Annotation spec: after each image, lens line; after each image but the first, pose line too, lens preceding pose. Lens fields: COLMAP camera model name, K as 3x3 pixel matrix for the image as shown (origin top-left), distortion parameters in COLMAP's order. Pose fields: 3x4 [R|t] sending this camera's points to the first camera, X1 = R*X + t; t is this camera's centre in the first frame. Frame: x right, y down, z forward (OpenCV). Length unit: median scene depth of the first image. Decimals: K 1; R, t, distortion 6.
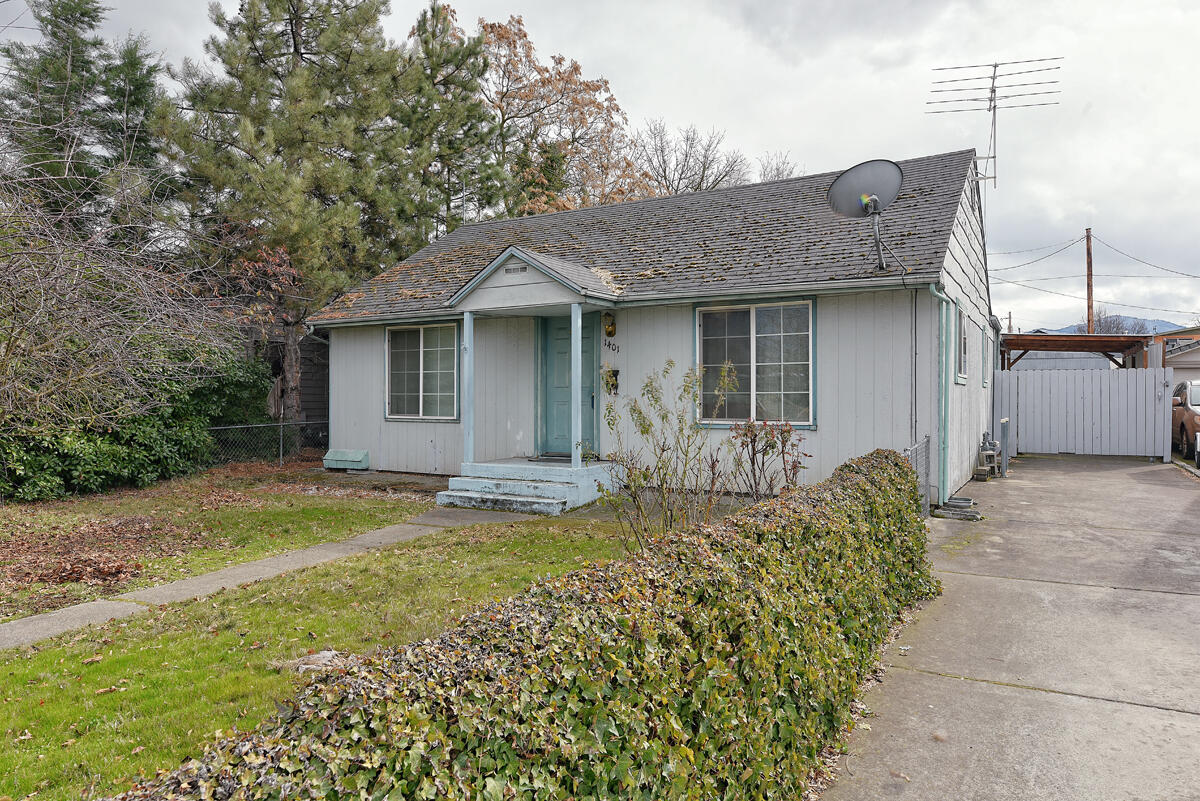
lens RADIAL K [[820.5, 0, 633.8], [0, 820.5, 404.0], [0, 0, 1]] dist [0.001498, 0.000638]
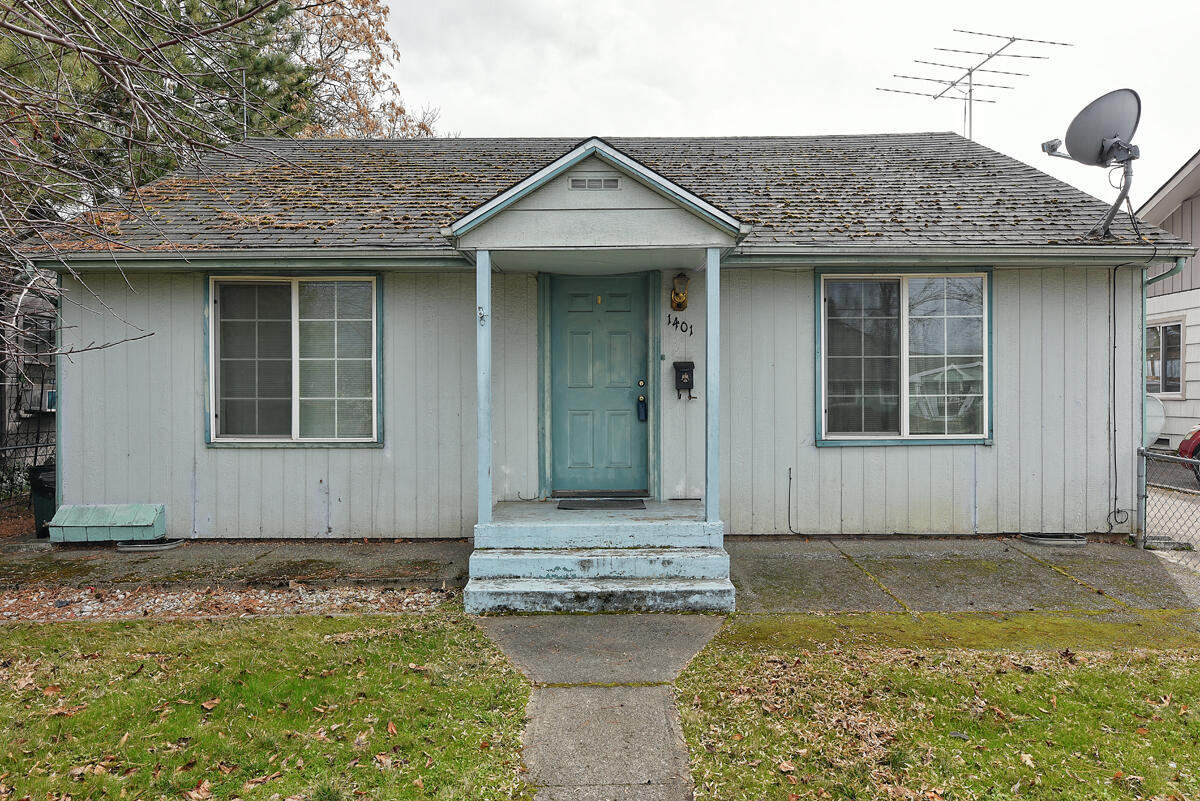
lens RADIAL K [[719.8, 0, 600.0], [0, 719.8, 400.5], [0, 0, 1]] dist [0.004032, 0.000167]
pose [[0.863940, -0.006210, 0.503557, -0.386839], [0.007316, 0.999973, -0.000219, -0.010758], [-0.503542, 0.003874, 0.863962, 0.551412]]
